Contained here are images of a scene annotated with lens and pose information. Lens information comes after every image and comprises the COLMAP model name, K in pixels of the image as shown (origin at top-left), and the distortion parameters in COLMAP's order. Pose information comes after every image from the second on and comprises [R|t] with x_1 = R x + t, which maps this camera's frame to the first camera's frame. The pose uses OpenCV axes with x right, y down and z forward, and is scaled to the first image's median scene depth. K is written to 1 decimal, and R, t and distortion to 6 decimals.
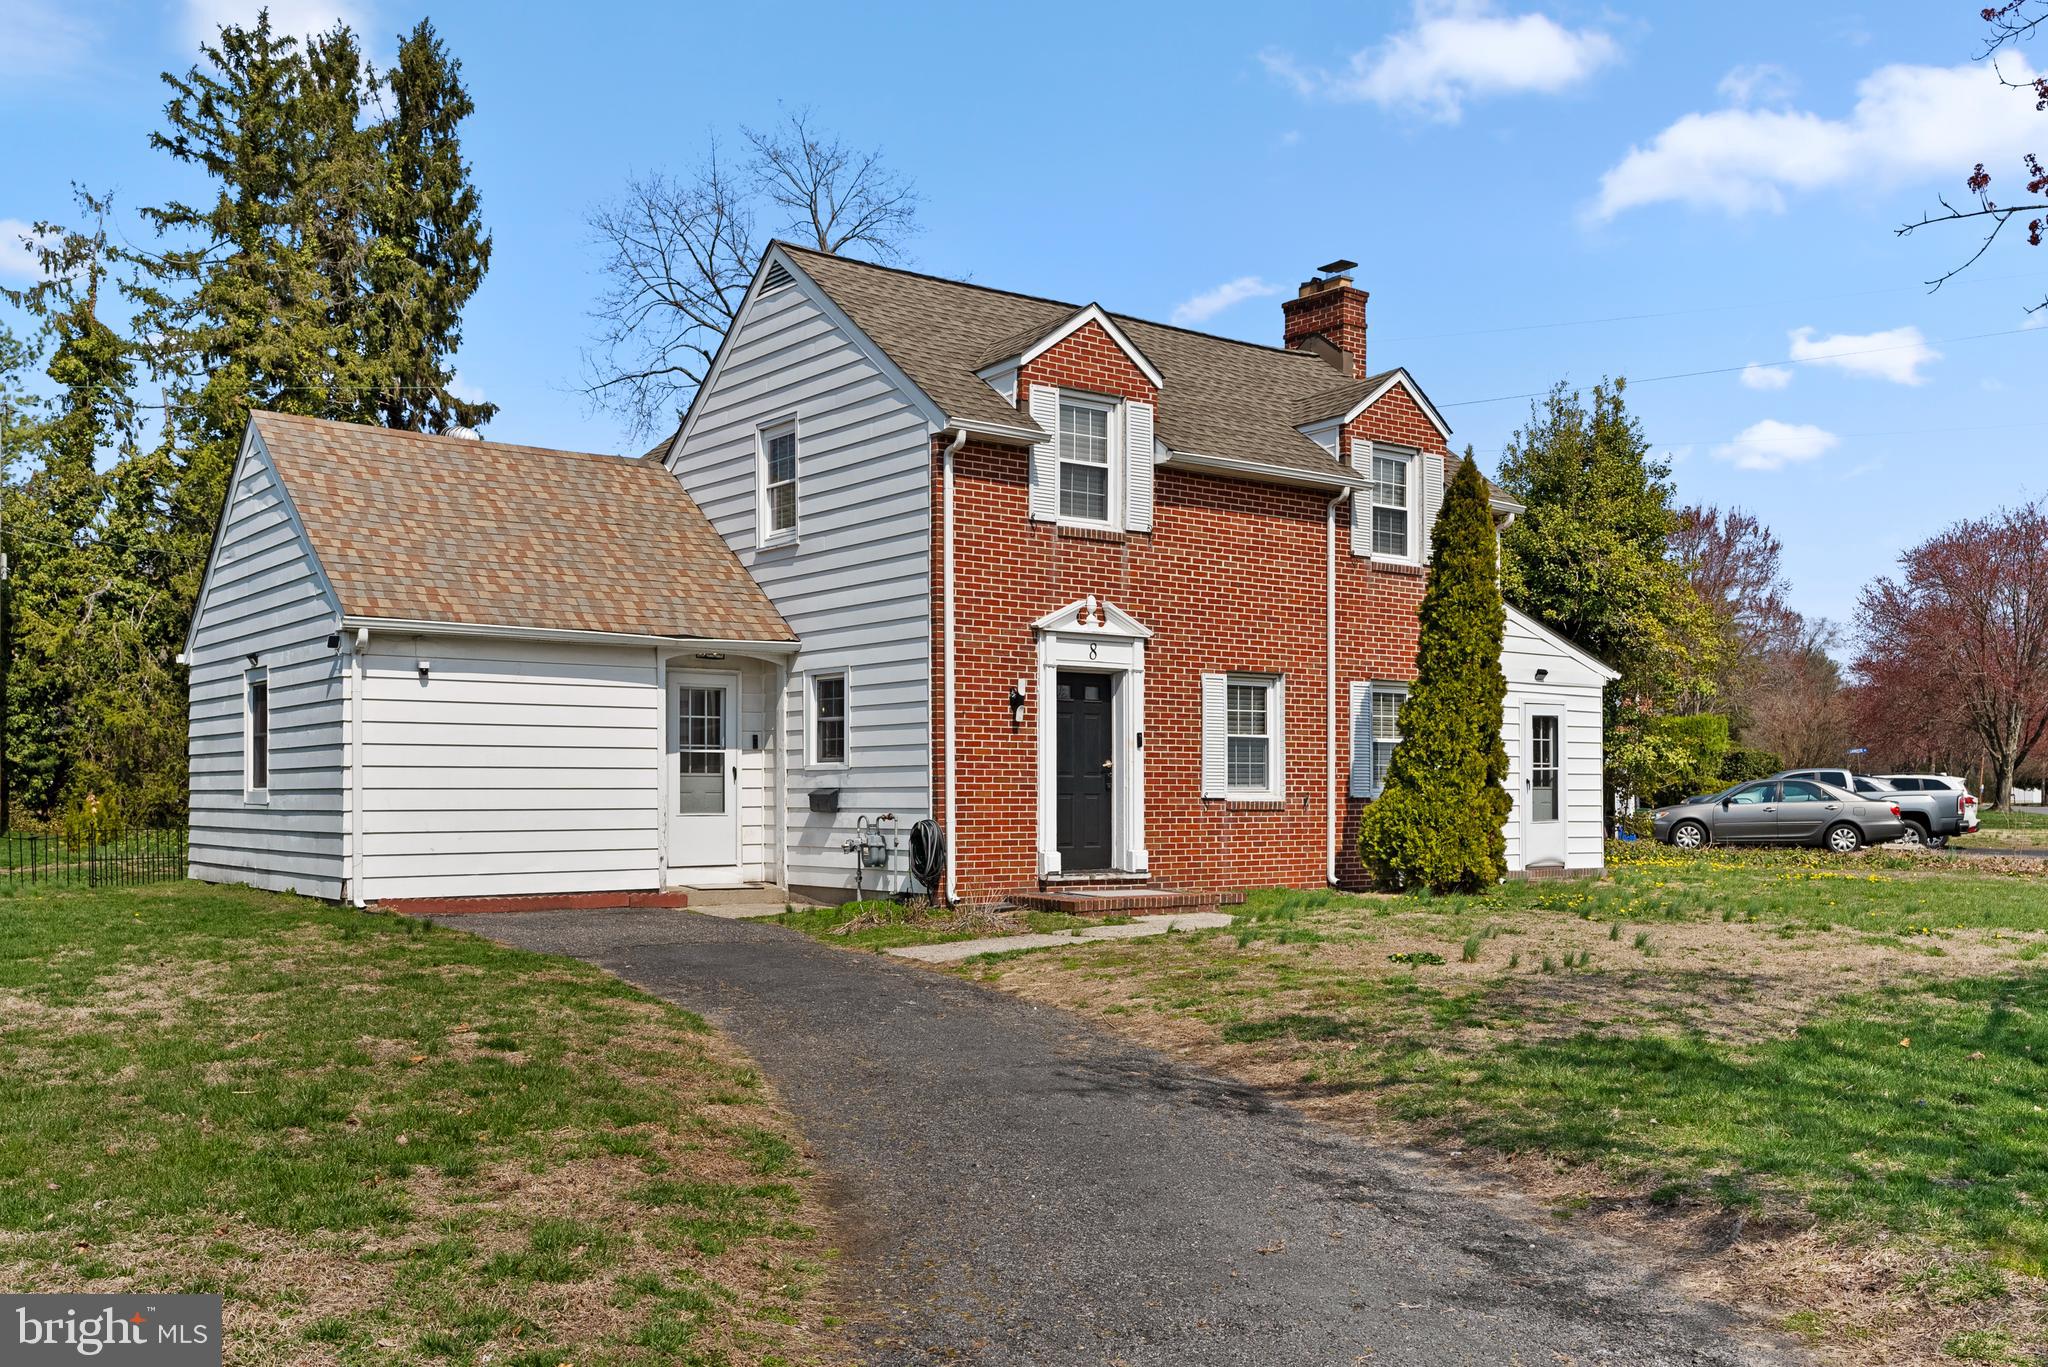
lens RADIAL K [[1770.3, 0, 1024.4], [0, 1770.3, 773.4], [0, 0, 1]] dist [0.000082, -0.000098]
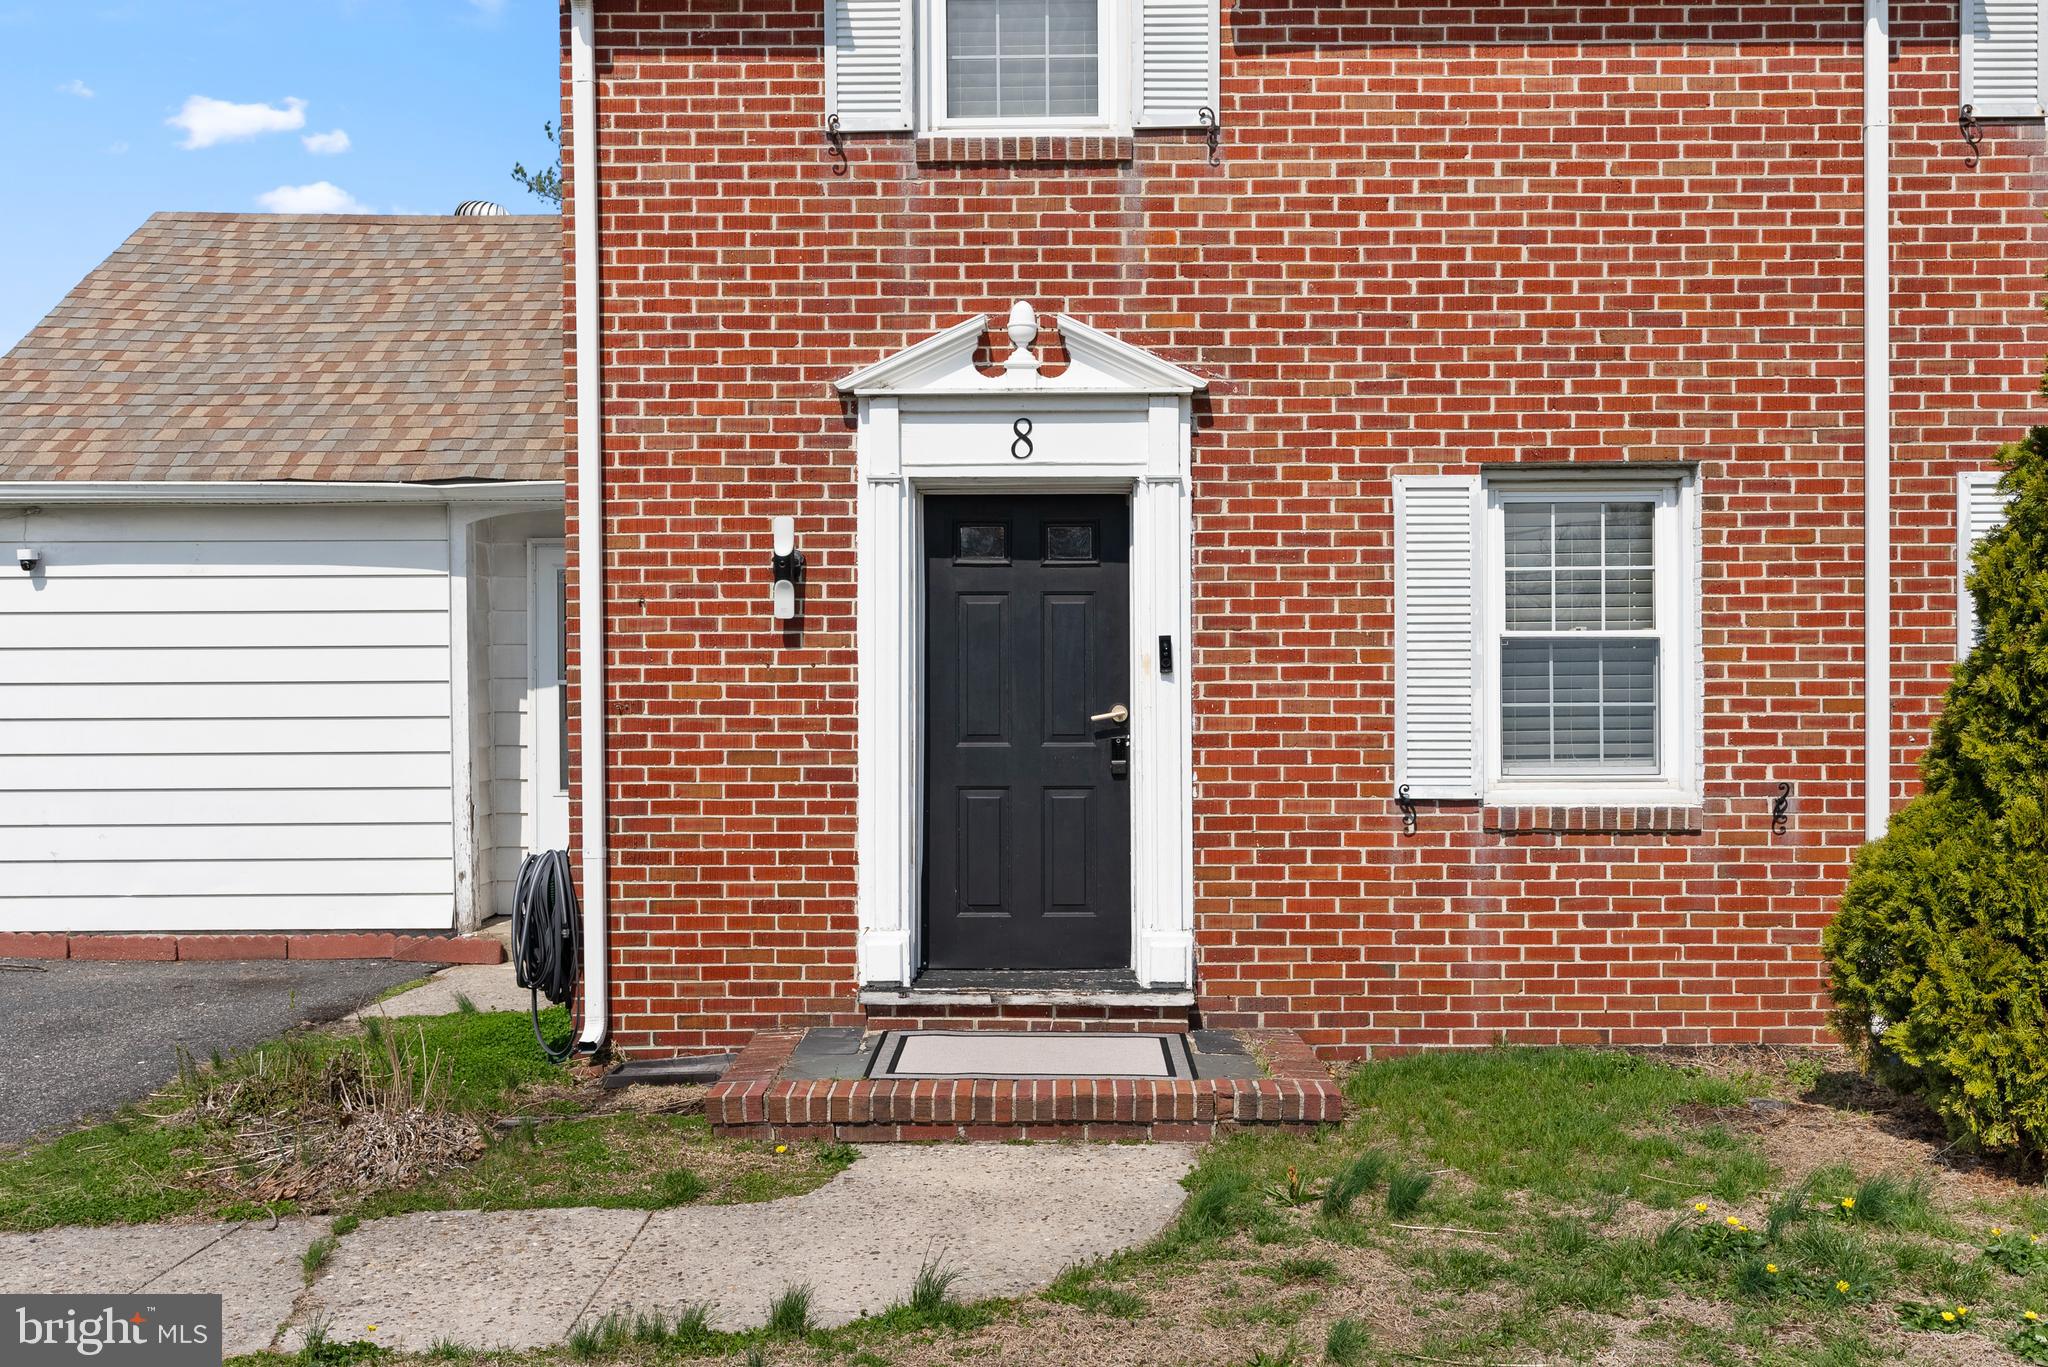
lens RADIAL K [[1695.5, 0, 1024.0], [0, 1695.5, 683.5], [0, 0, 1]] dist [0.001171, 0.001623]
pose [[0.791938, -0.003242, -0.610593, 0.271903], [0.011230, 0.999894, 0.009256, -0.016252], [0.610499, -0.014187, 0.791890, 0.682216]]
